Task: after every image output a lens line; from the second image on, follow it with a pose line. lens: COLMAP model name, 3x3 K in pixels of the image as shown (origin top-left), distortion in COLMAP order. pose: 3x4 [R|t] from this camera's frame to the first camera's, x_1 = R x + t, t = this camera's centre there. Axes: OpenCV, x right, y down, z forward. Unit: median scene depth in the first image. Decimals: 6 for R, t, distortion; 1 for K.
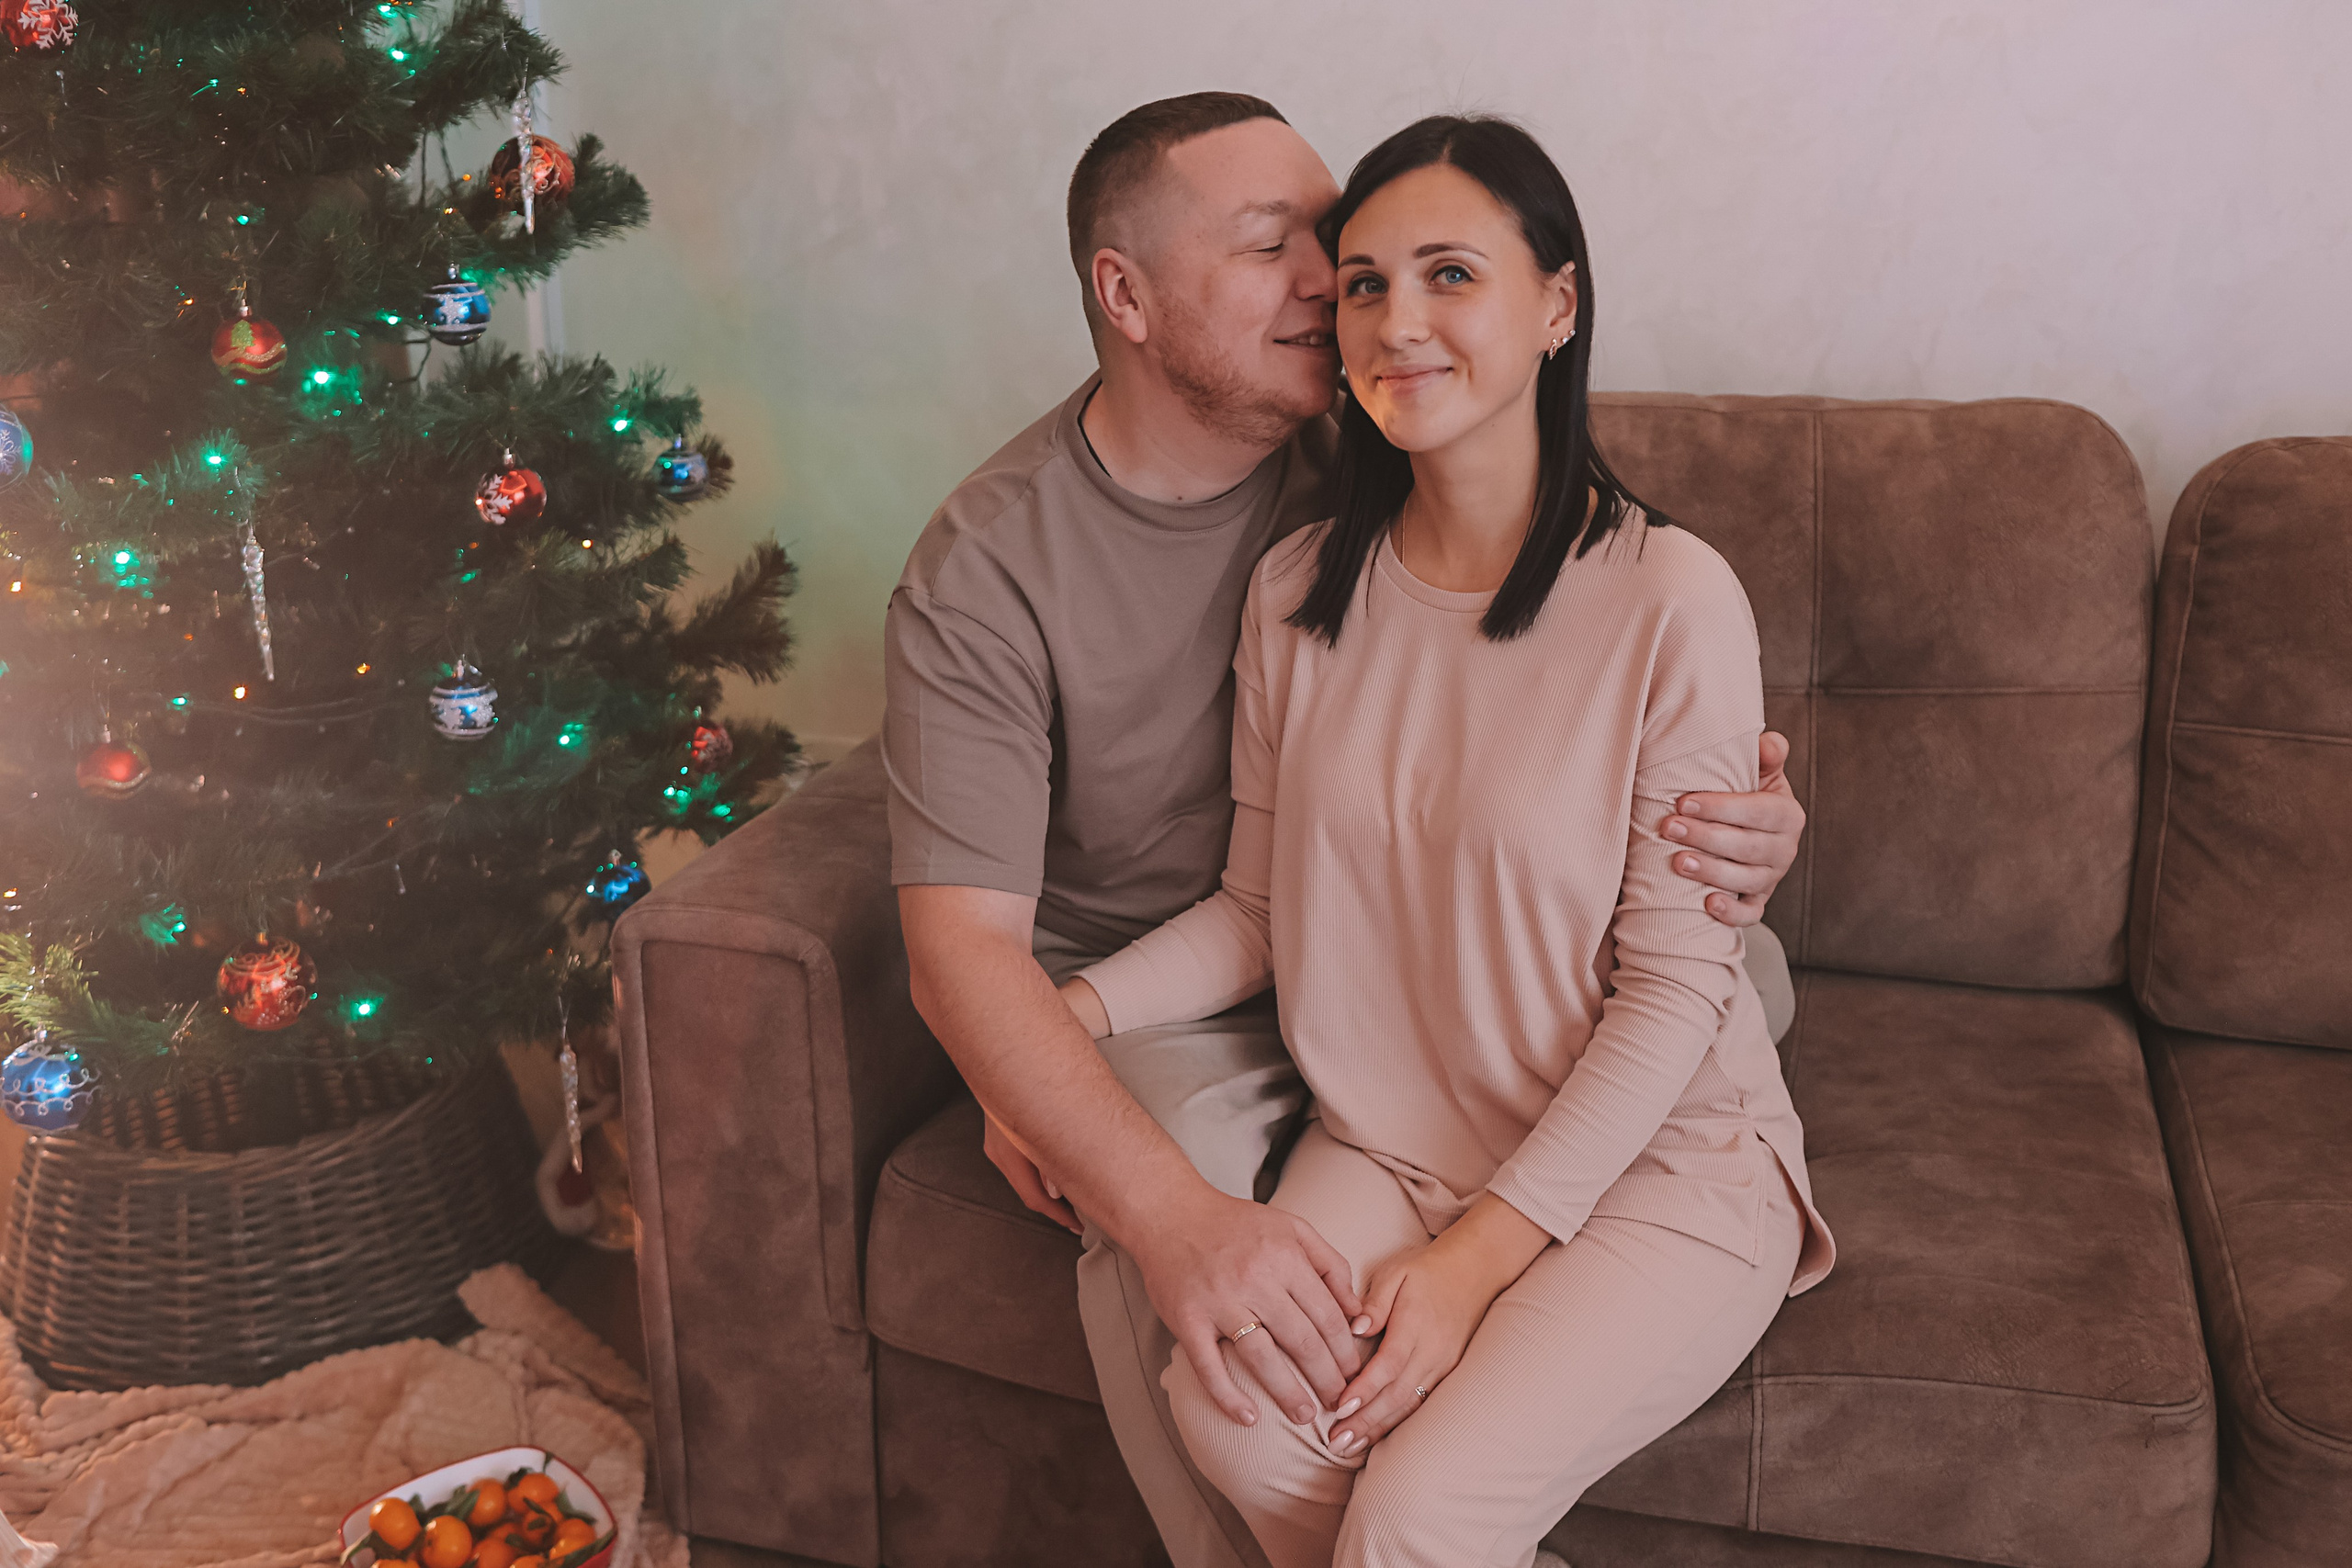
lens RADIAL K [[2340.9, 0, 1174.7], [0, 2340.9, 786.2], [0, 0, 1]] dist [-0.014223, 0.000000]
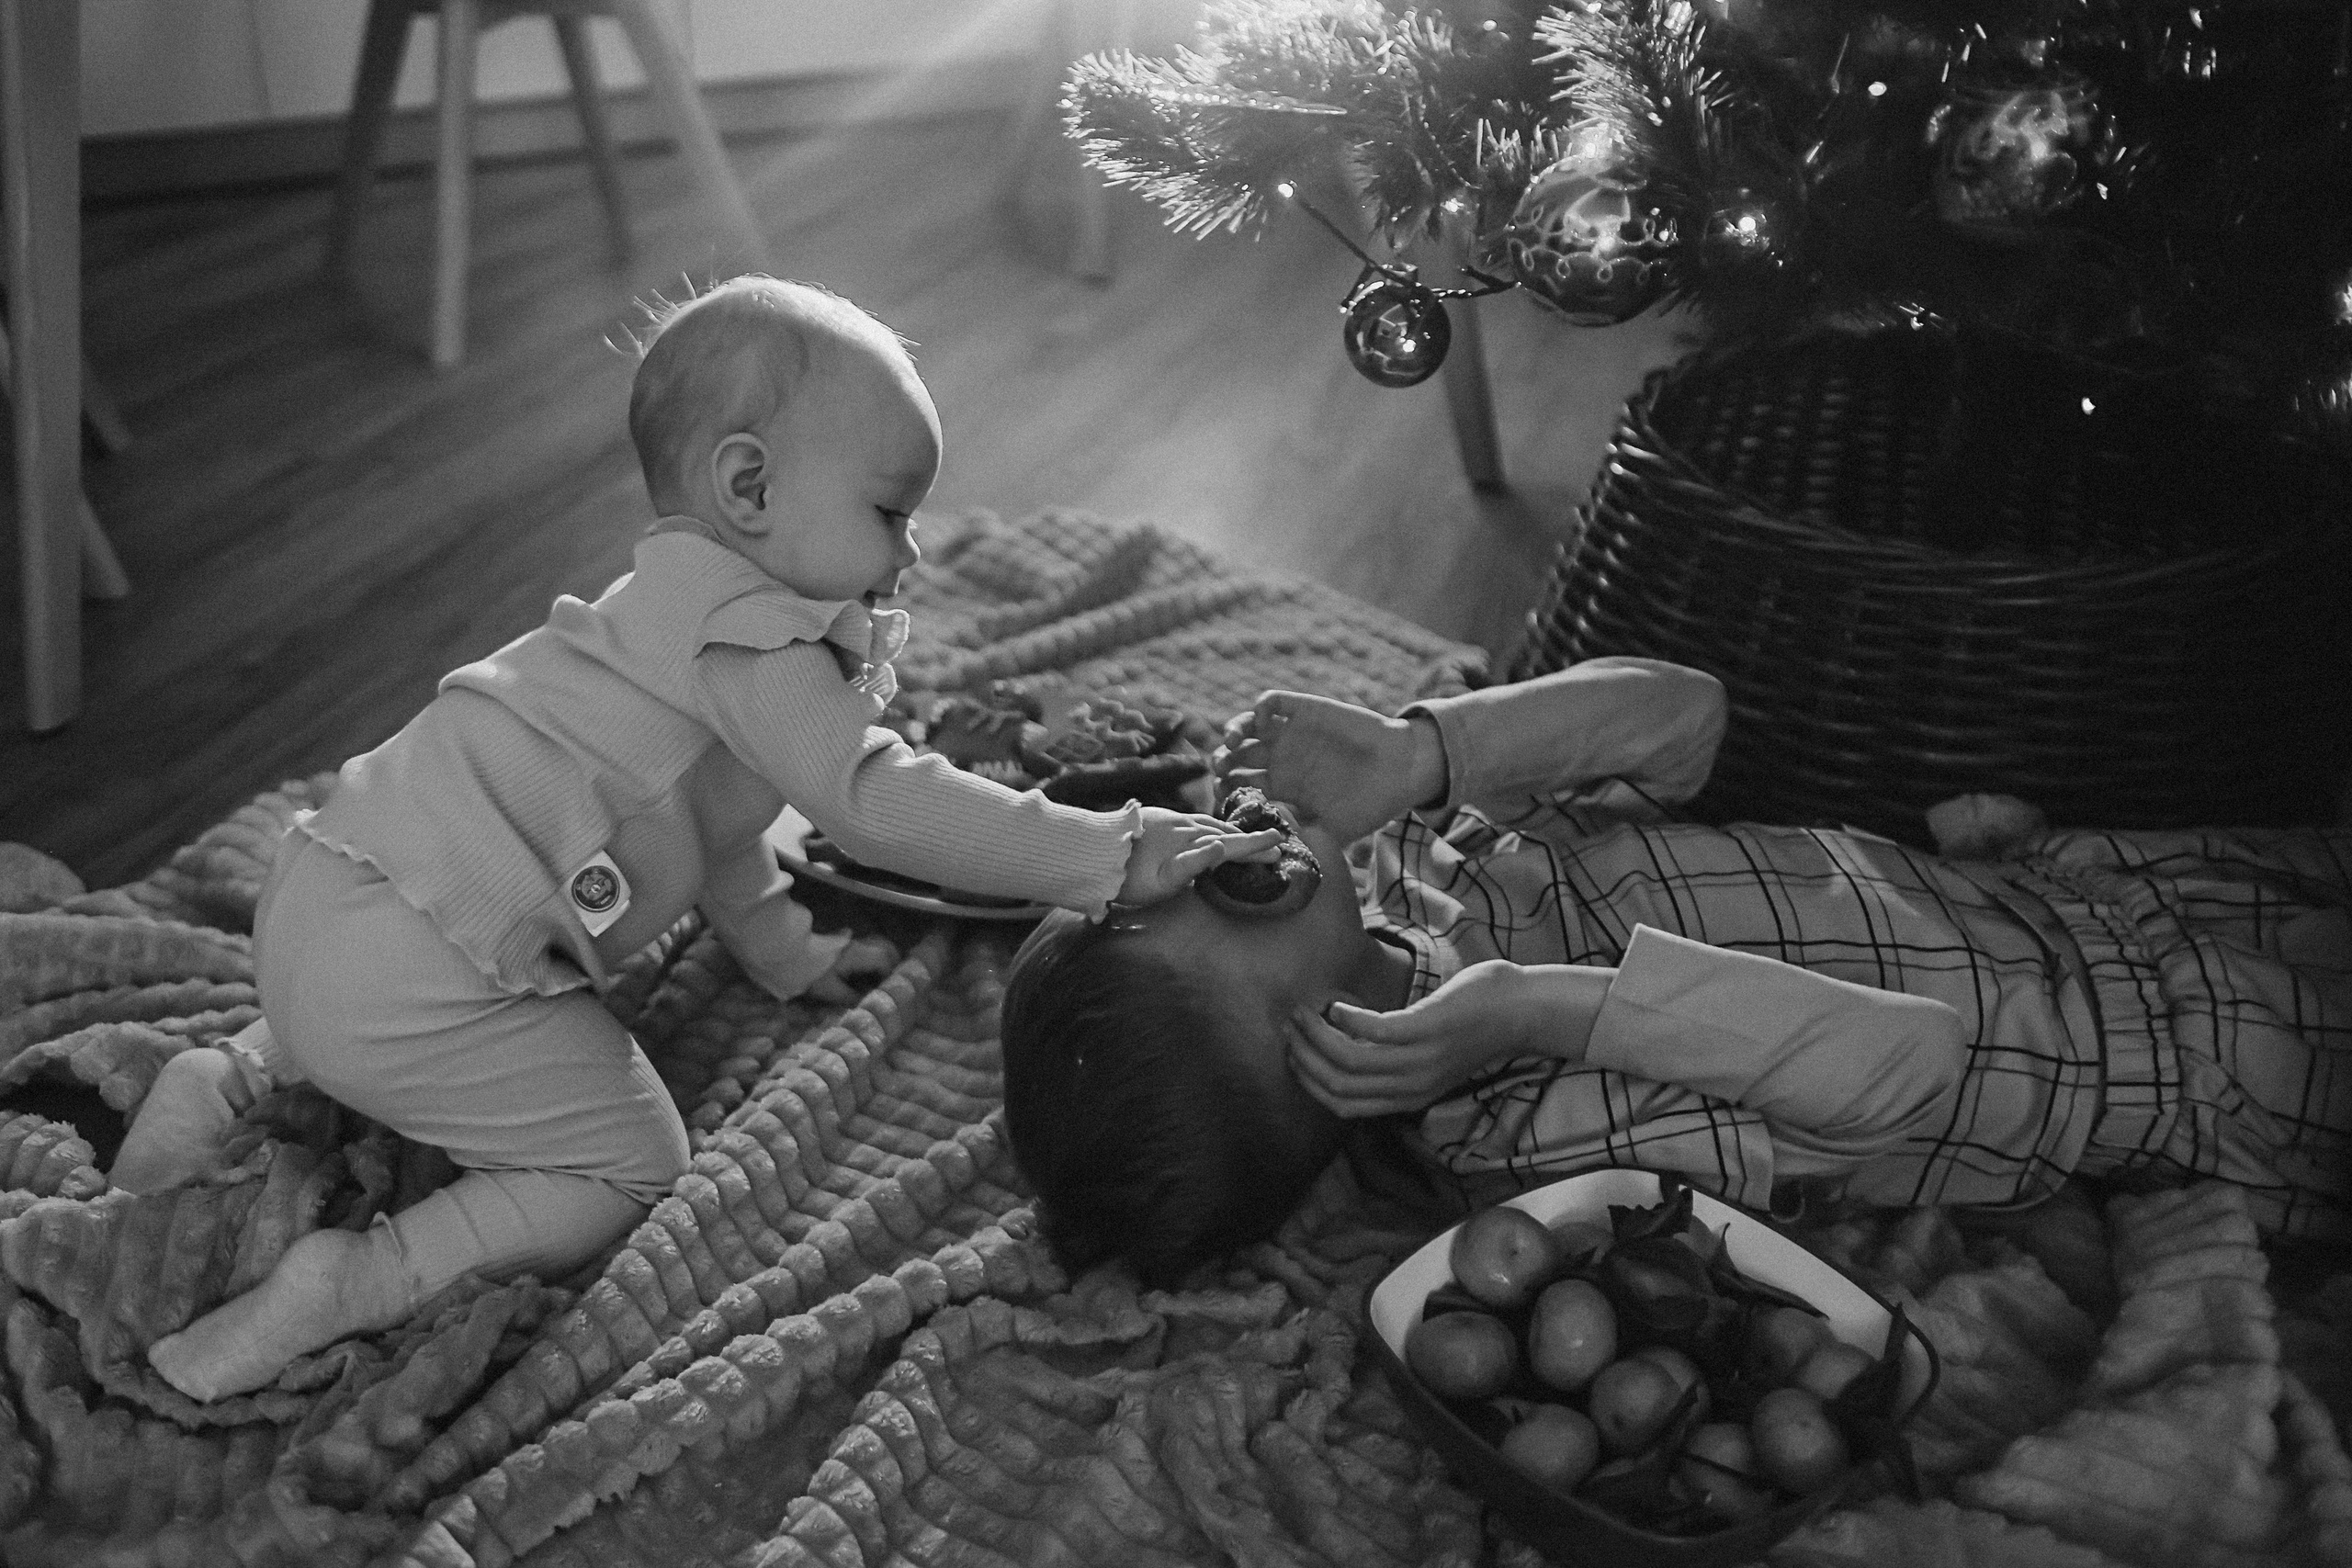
lens RADIAL K [[2340.9, 0, 1169.9], [0, 2340.9, 782.9], [0, 0, 1]] dist [-0.014223, 0.000000]
pose [[0.707650, 0.334373, -0.622435, -0.156315], [-0.245395, 0.942406, 0.227271, 0.144711], [0.662580, -0.008085, 0.748948, 0.496366]]
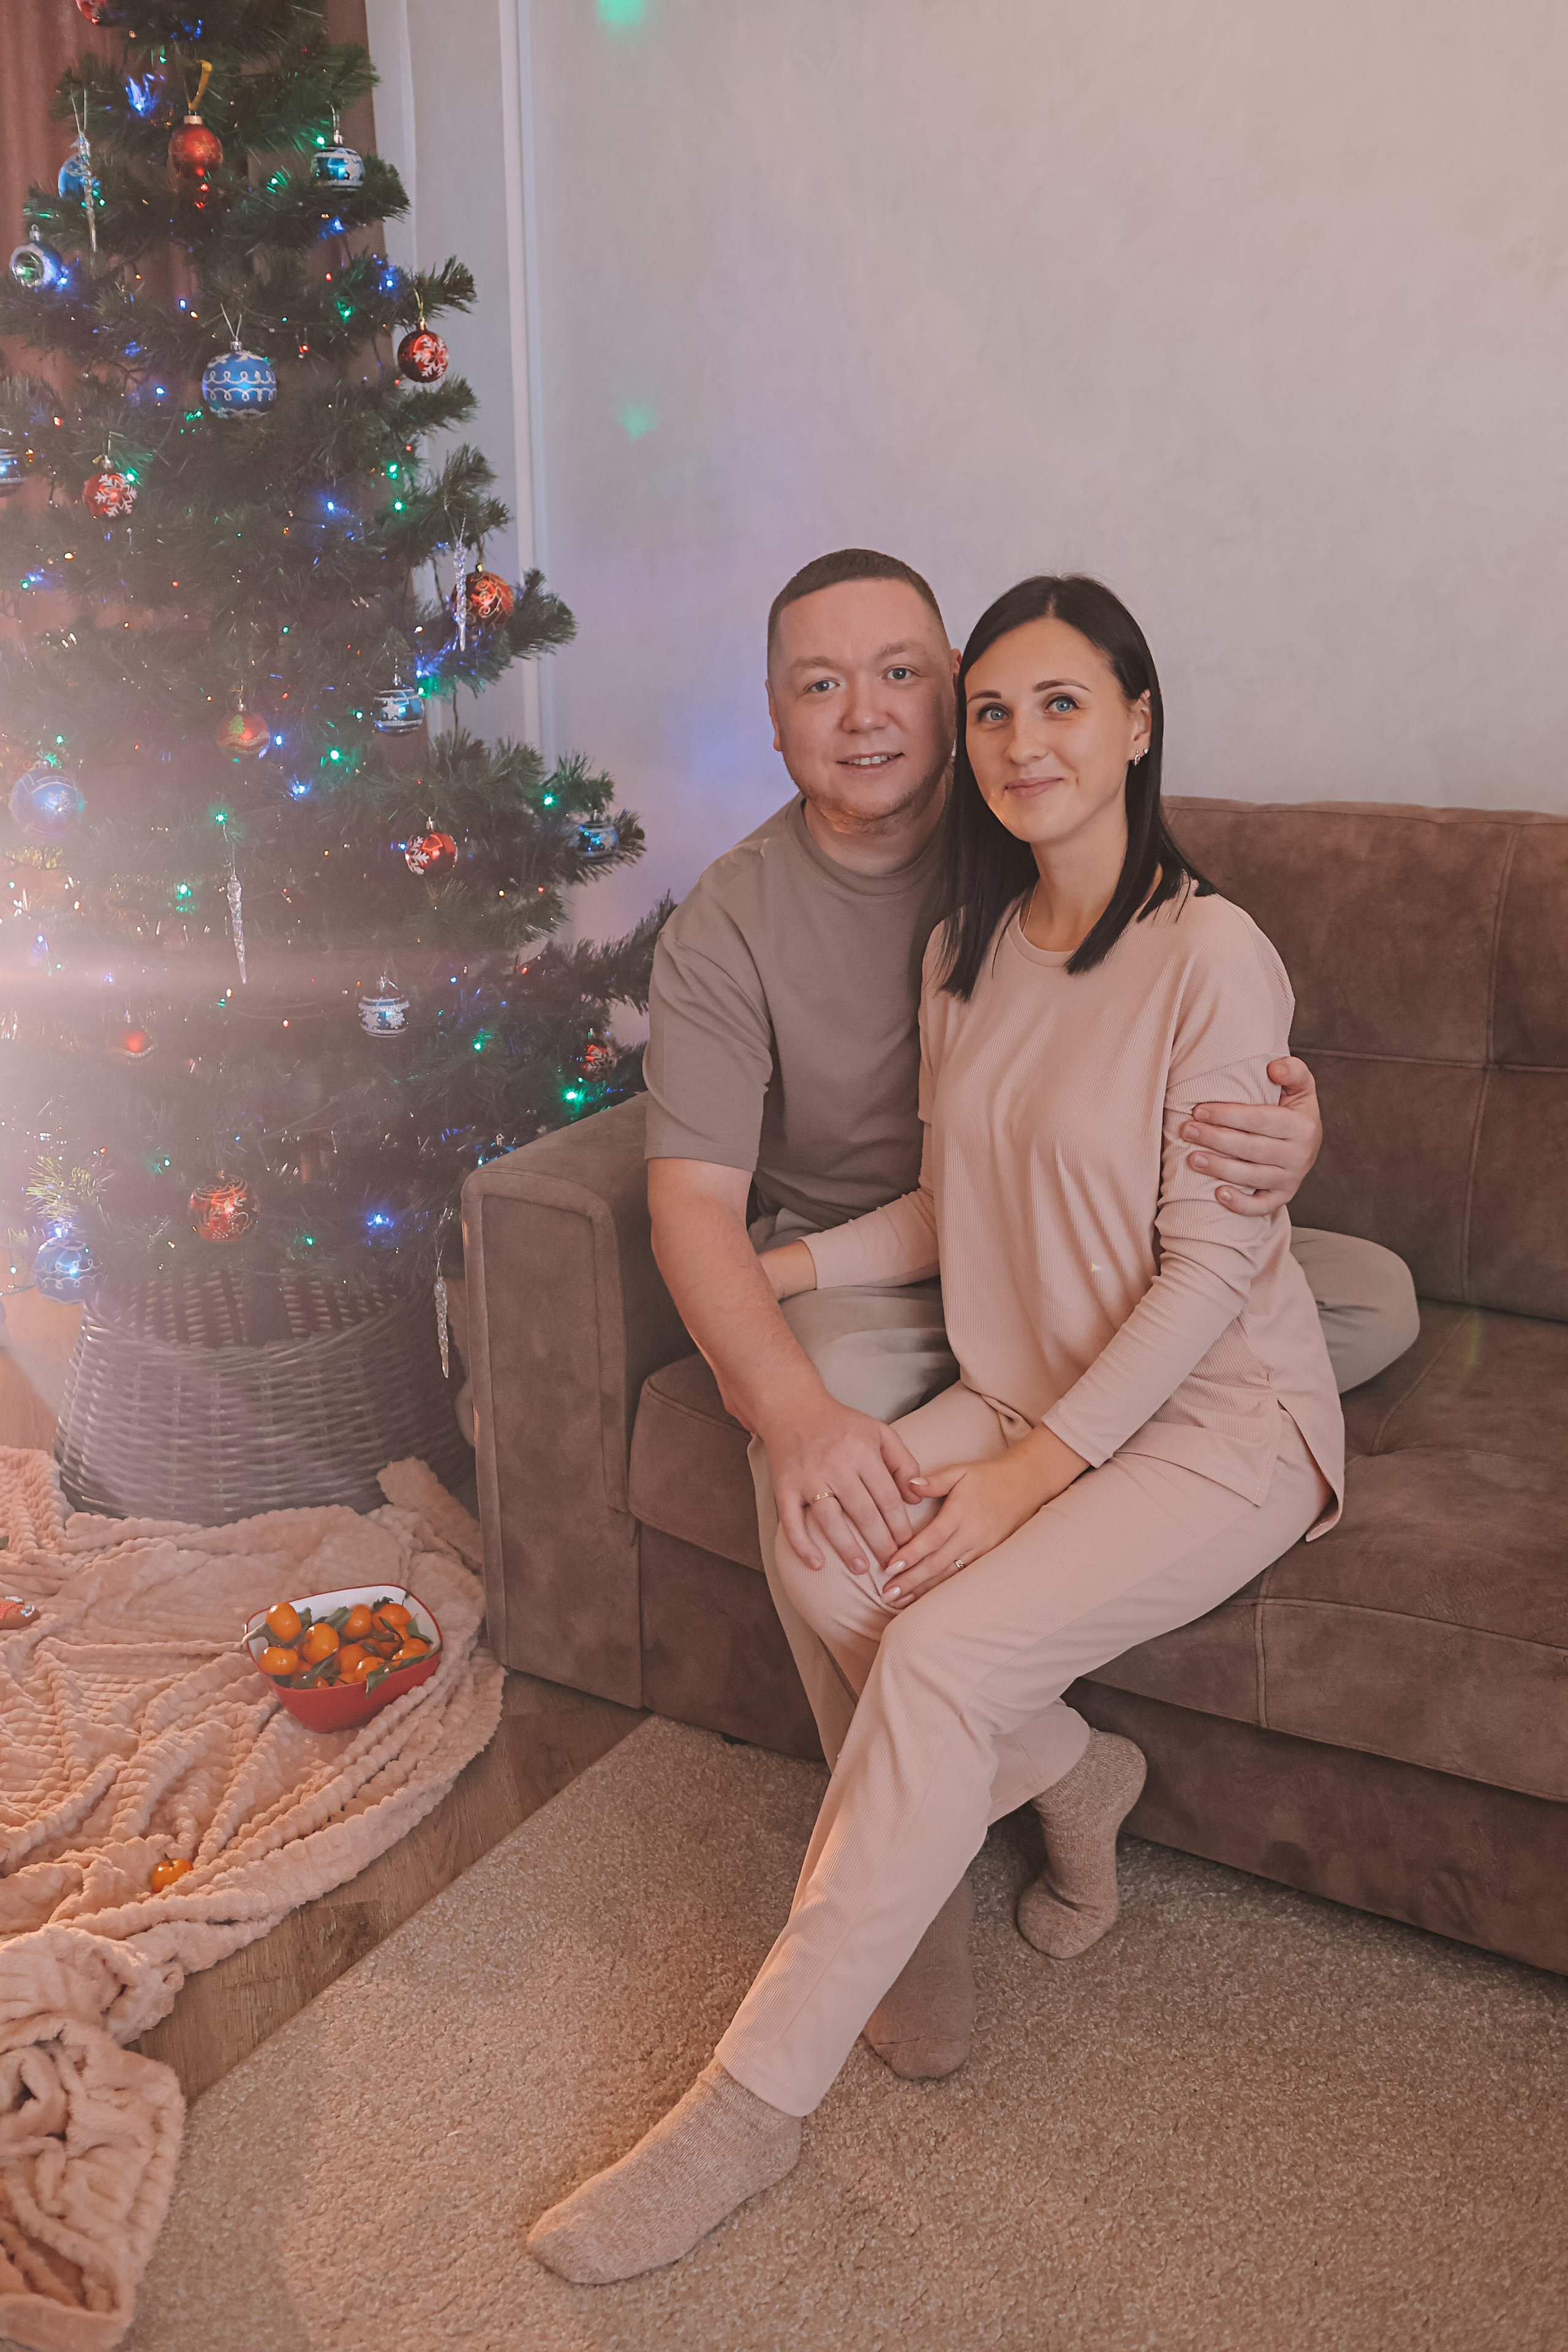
lens RADIAL K [[2341.1, 0, 780.0], [0, 2341.1, 1172.5], [0, 0, 1]] dist [-0.014223, 0.000000]
pose [[0.969302, 0.070819, -0.235453, 0.235462], [-0.070458, 0.997465, 0.009956, 0.027845], [0.235561, 0.006939, 0.971835, -0.229444]]
